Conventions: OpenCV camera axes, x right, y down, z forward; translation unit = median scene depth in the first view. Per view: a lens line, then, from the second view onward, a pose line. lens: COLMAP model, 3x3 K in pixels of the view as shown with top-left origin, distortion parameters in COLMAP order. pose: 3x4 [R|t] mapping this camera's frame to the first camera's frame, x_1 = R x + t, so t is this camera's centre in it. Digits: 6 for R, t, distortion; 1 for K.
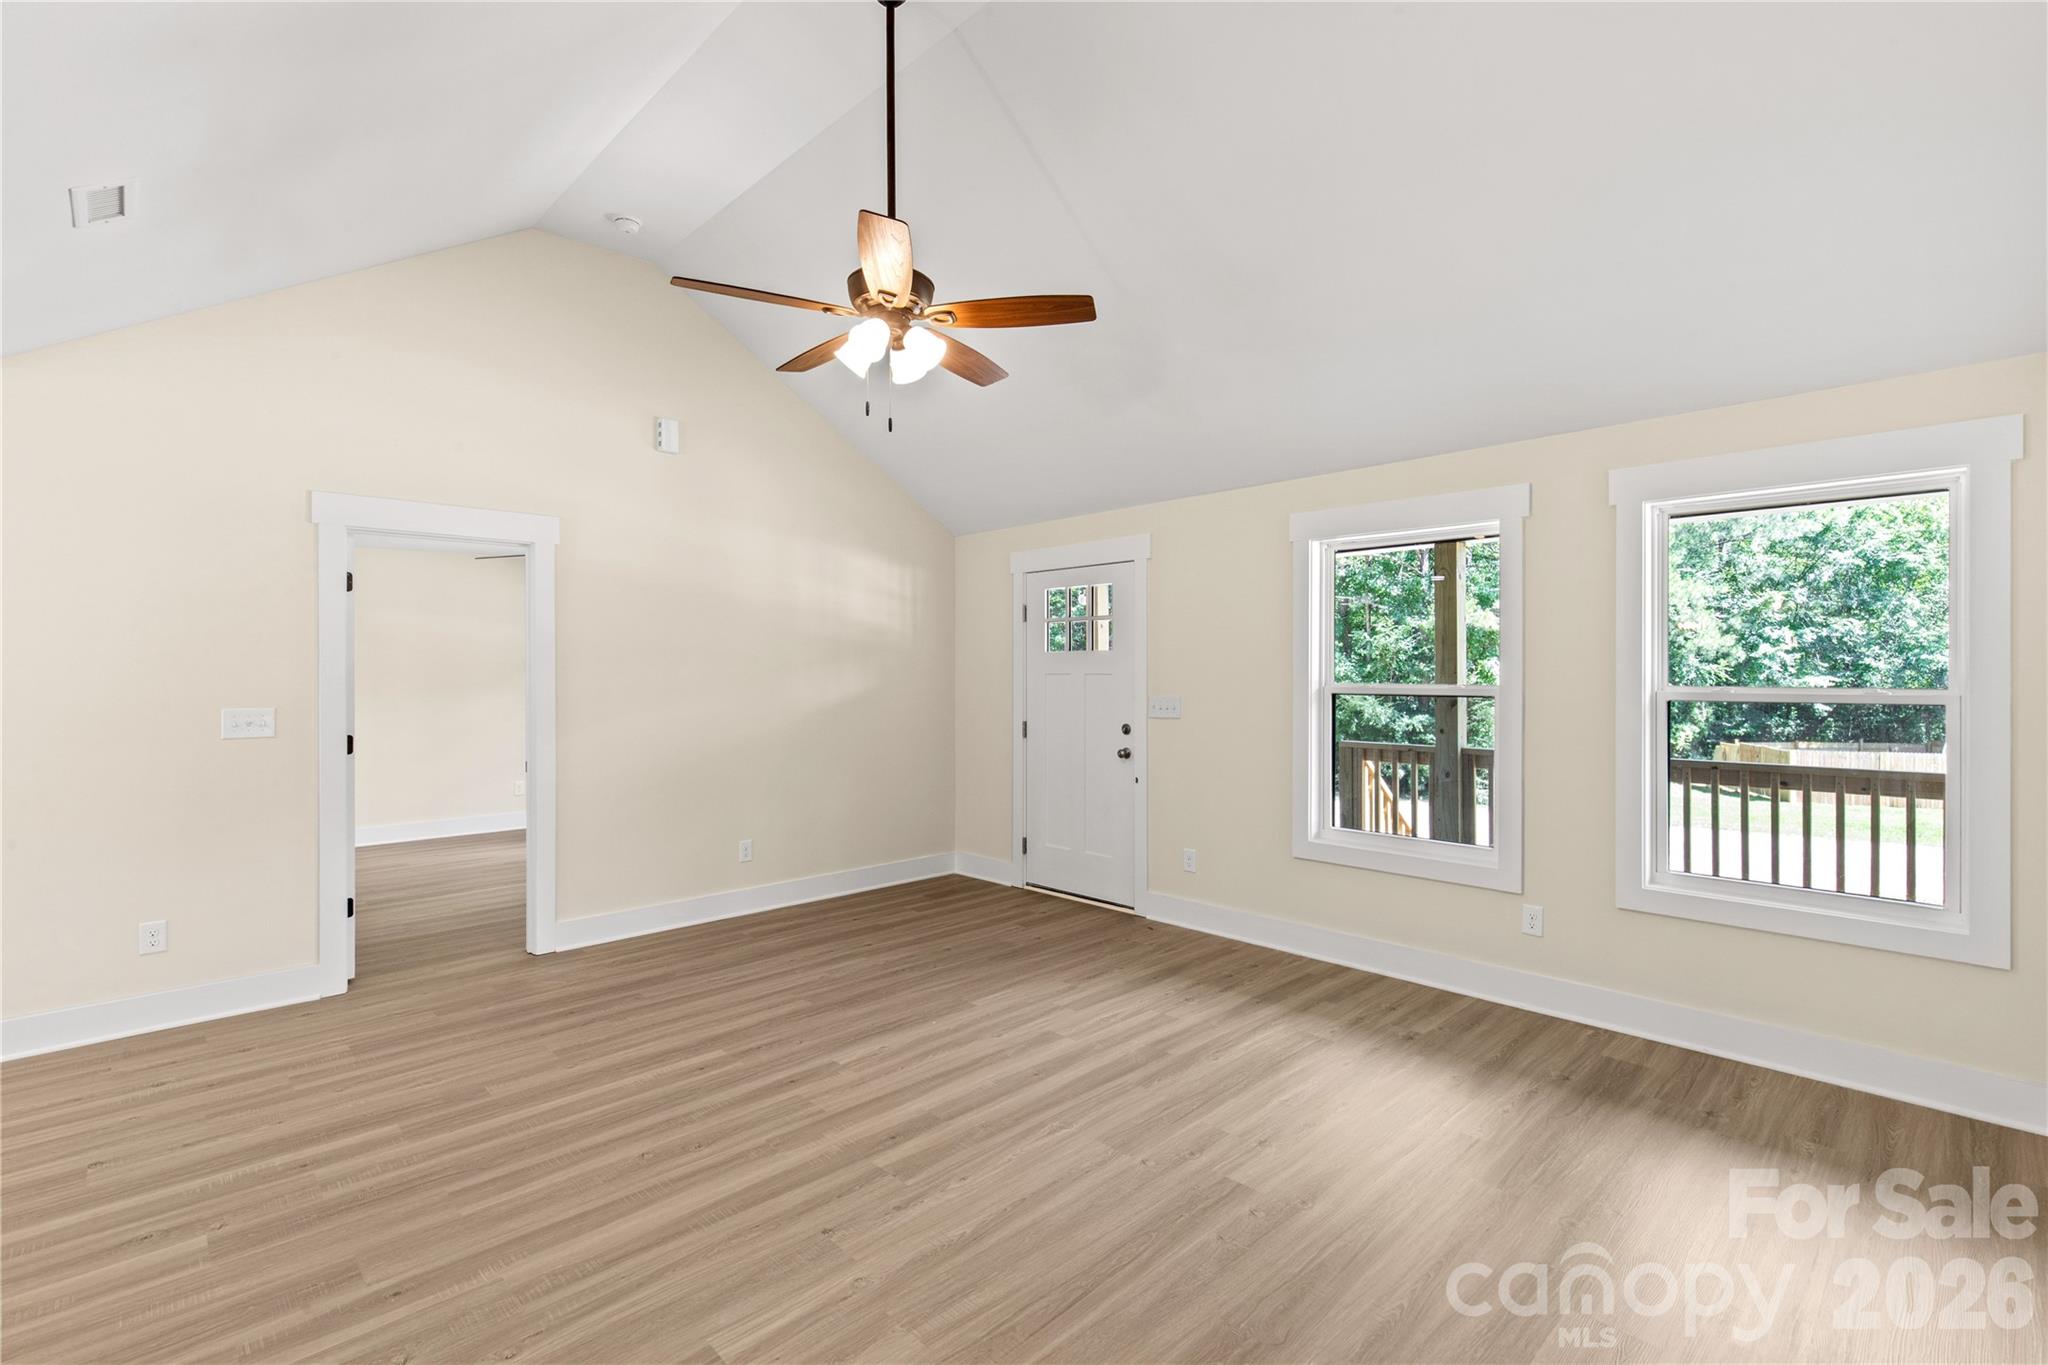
lens RADIAL K [[931.2, 0, 1024.0], [0, 931.2, 677.4], [0, 0, 1]] dist [0.011275, -0.000786]
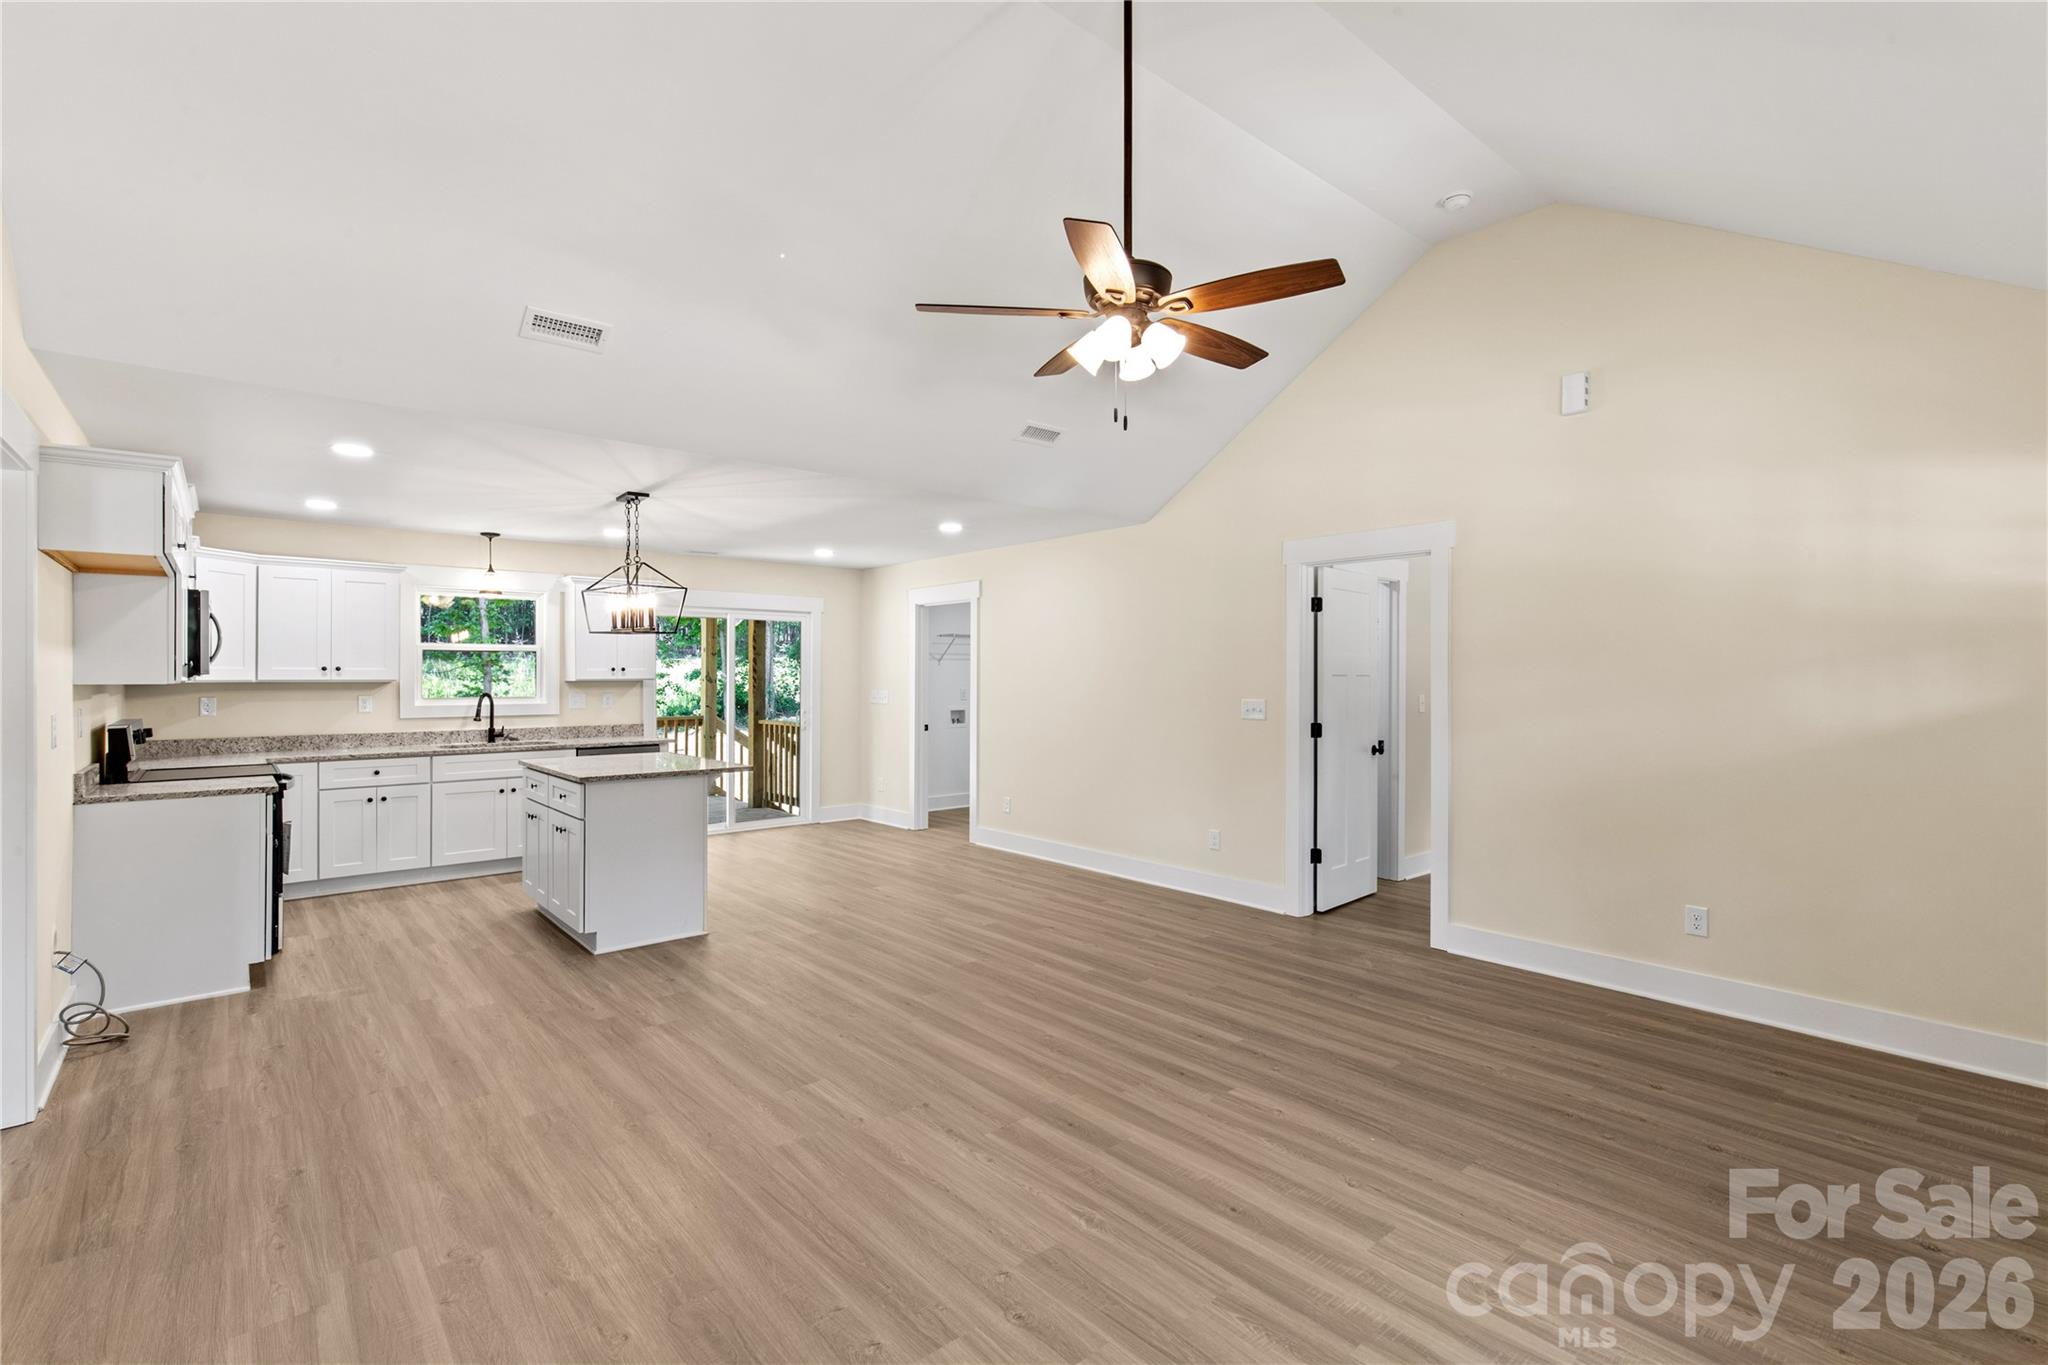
lens RADIAL K [[928.7, 0, 1010.6], [0, 928.7, 673.5], [0, 0, 1]] dist [0.010206, -0.000137]
pose [[-0.069514, -0.000026, -0.997581, 0.550794], [-0.002399, 0.999997, 0.000141, -0.005111], [0.997578, 0.002403, -0.069513, 0.617657]]
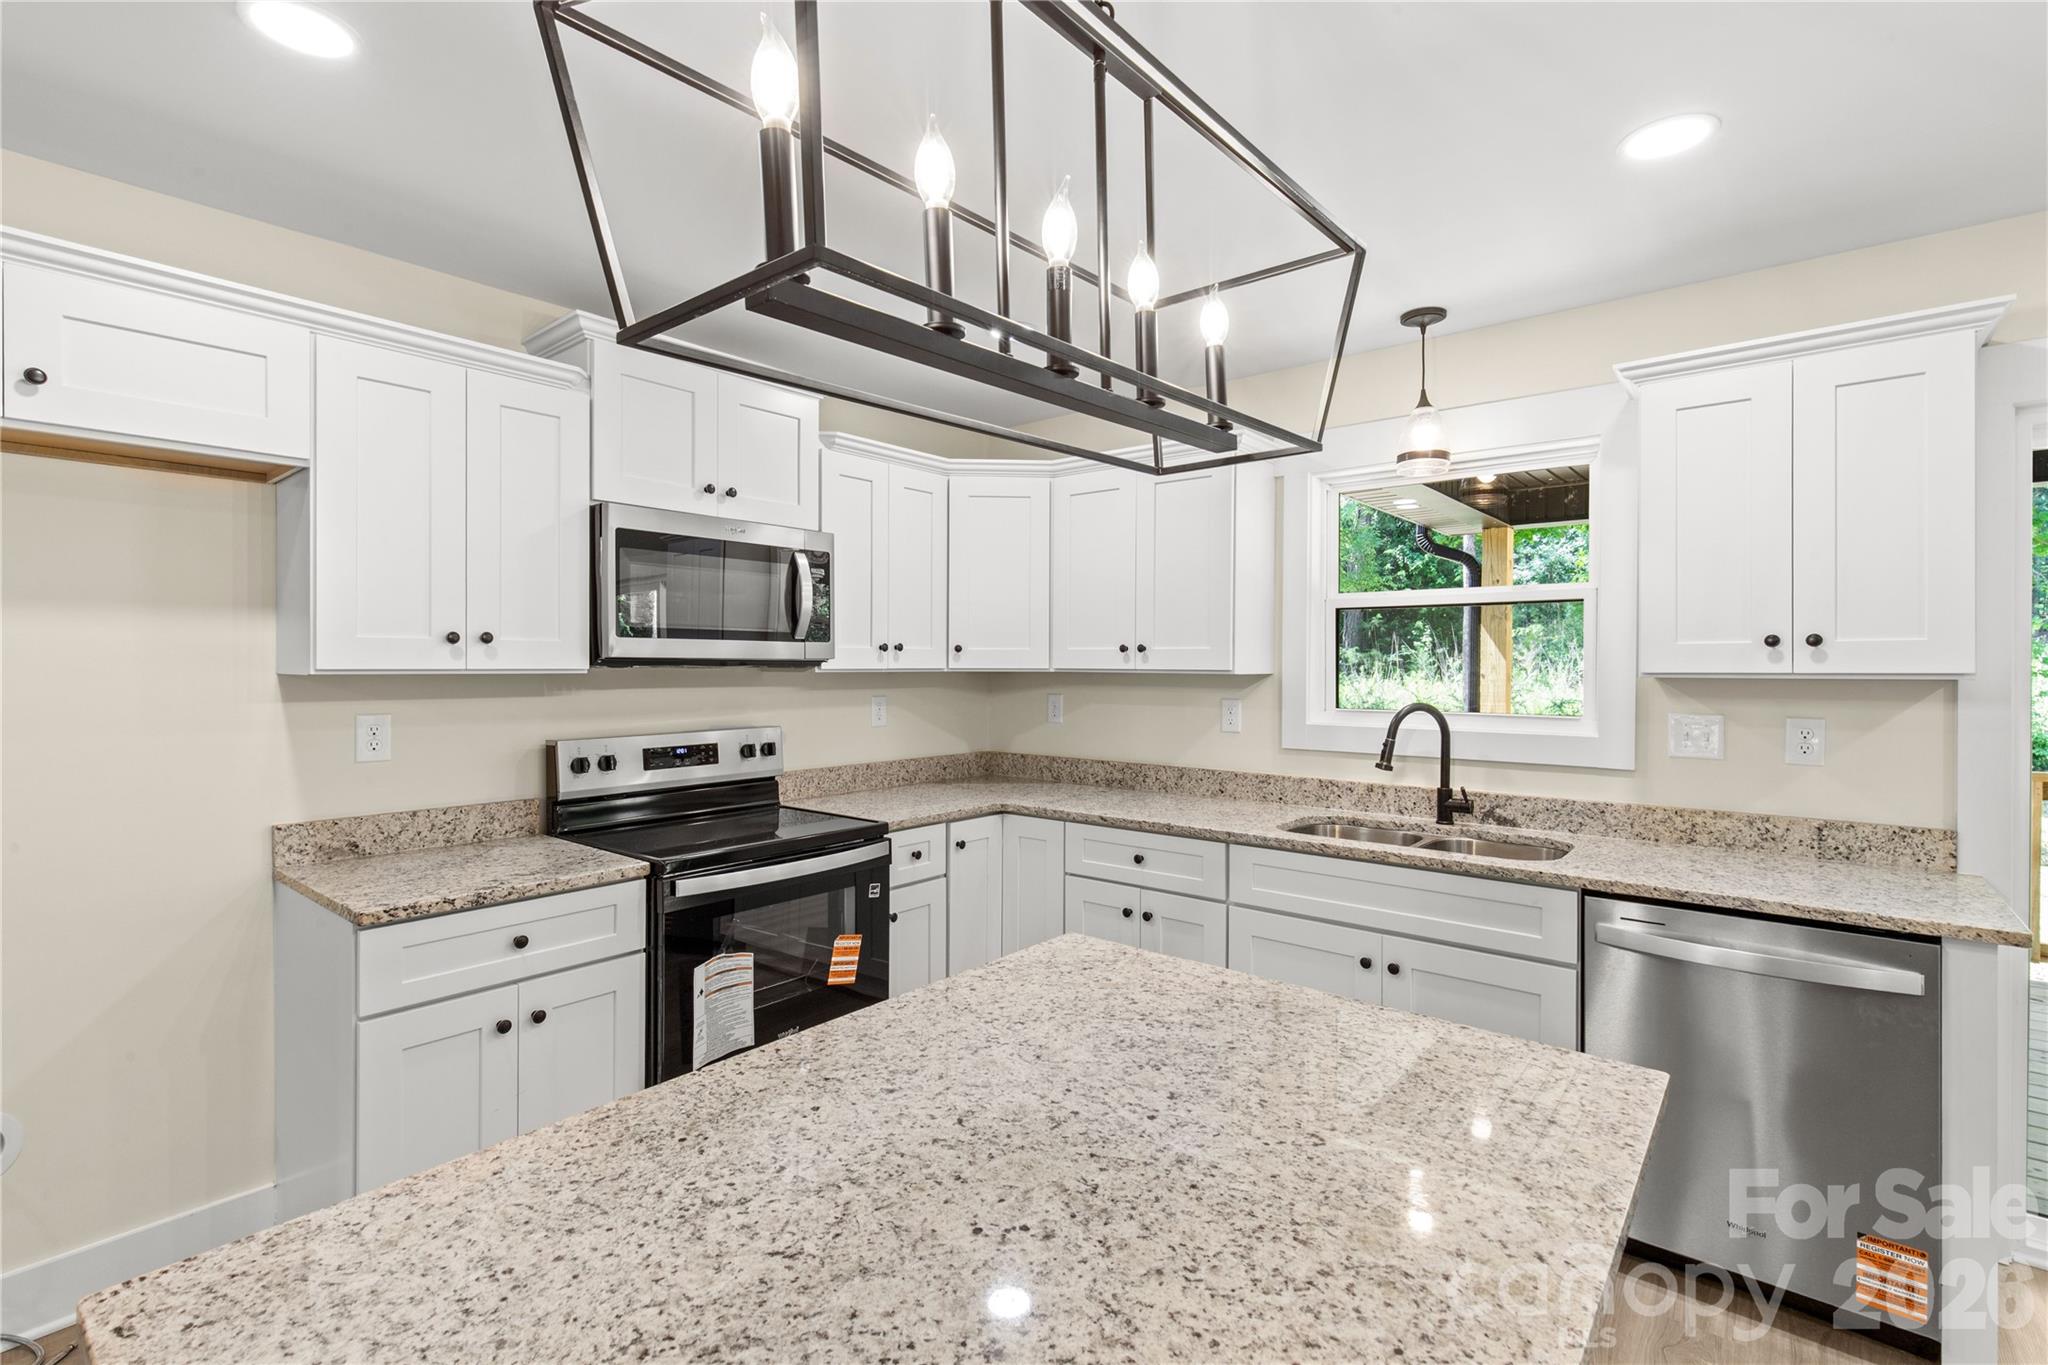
lens RADIAL K [[929.0, 0, 1028.9], [0, 929.0, 663.5], [0, 0, 1]] dist [0.005688, 0.000017]
pose [[-0.993566, -0.000576, -0.113249, -0.566531], [-0.000891, 0.999996, 0.002726, 0.000392], [0.113247, 0.002809, -0.993563, 0.257144]]
